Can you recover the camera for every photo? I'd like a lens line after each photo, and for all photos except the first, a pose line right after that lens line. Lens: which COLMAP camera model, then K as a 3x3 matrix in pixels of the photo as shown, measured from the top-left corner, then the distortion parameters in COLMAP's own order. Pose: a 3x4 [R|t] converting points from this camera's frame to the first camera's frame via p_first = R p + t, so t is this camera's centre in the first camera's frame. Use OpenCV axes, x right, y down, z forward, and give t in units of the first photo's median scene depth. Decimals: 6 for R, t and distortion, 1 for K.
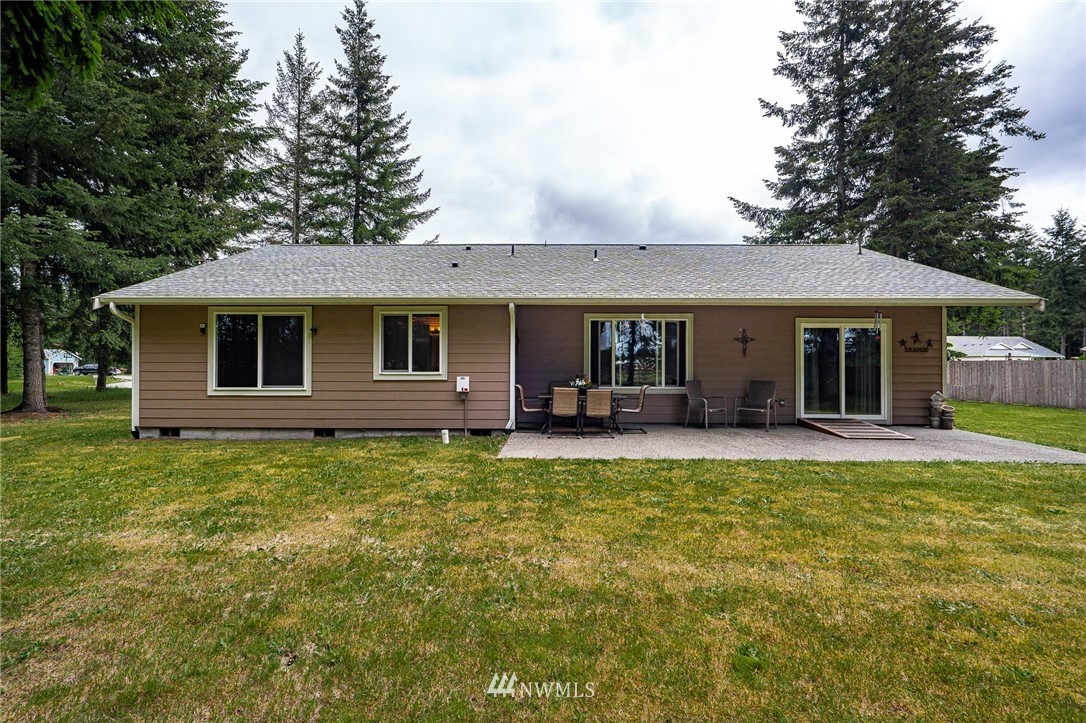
lens RADIAL K [[498.1, 0, 544.3], [0, 498.1, 364.3], [0, 0, 1]] dist [-0.006934, 0.002558]
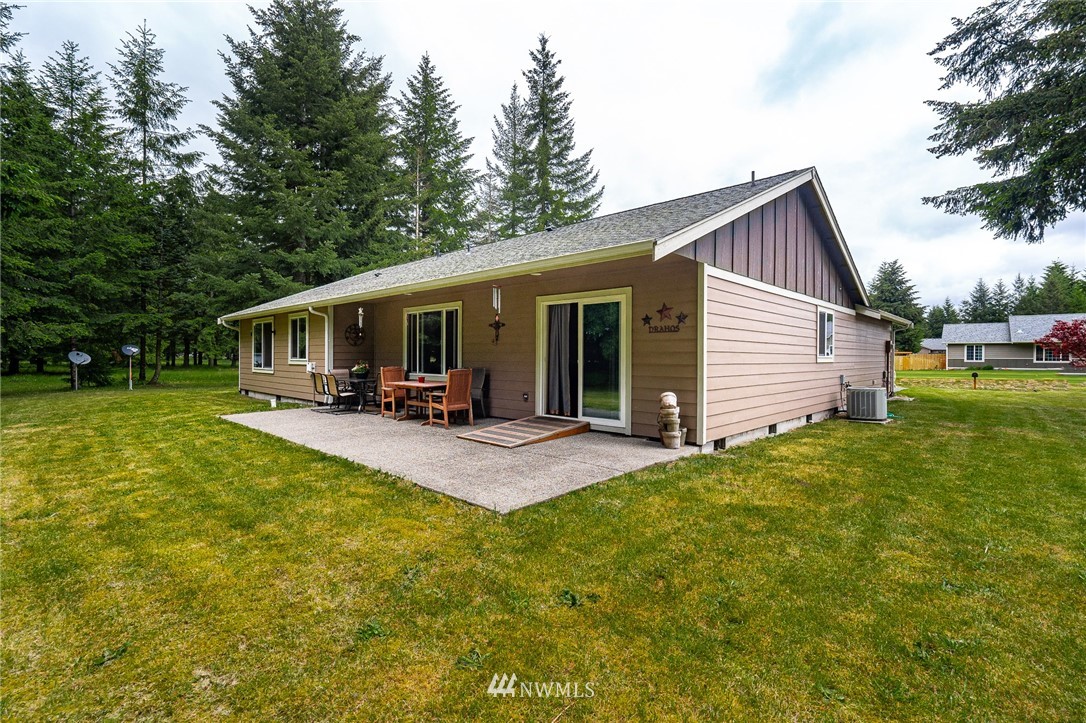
lens RADIAL K [[498.1, 0, 544.9], [0, 498.1, 355.3], [0, 0, 1]] dist [-0.006934, 0.002558]
pose [[0.731218, -0.000297, -0.682144, 1.085290], [0.004064, 0.999984, 0.003920, 0.002462], [0.682132, -0.005639, 0.731208, 0.390729]]
